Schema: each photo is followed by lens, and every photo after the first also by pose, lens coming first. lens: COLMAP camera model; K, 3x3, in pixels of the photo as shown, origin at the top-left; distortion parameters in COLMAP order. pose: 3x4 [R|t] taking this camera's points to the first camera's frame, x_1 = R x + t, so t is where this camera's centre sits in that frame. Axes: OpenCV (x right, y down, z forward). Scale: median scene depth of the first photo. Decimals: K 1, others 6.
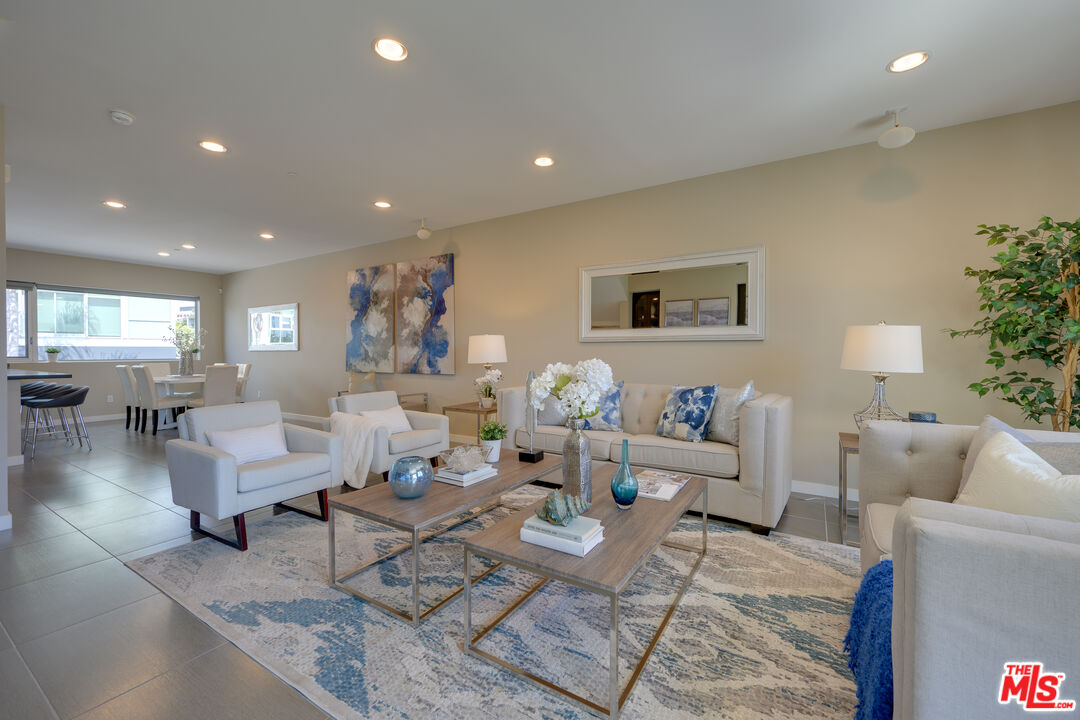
lens RADIAL K [[433.0, 0, 546.0], [0, 433.0, 360.7], [0, 0, 1]] dist [0.002767, -0.001126]
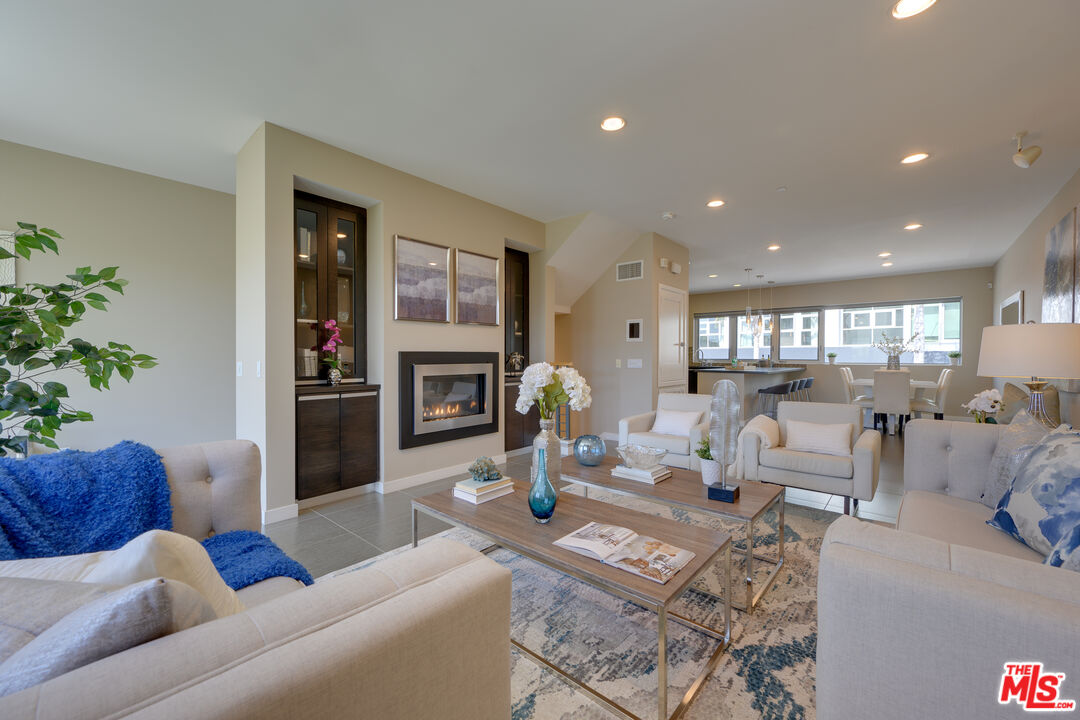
lens RADIAL K [[433.0, 0, 525.4], [0, 433.0, 362.1], [0, 0, 1]] dist [0.002767, -0.001126]
pose [[-0.178329, 0.015789, -0.983844, 0.923744], [-0.023124, 0.999528, 0.020232, -0.021649], [0.983699, 0.026358, -0.177880, 0.933016]]
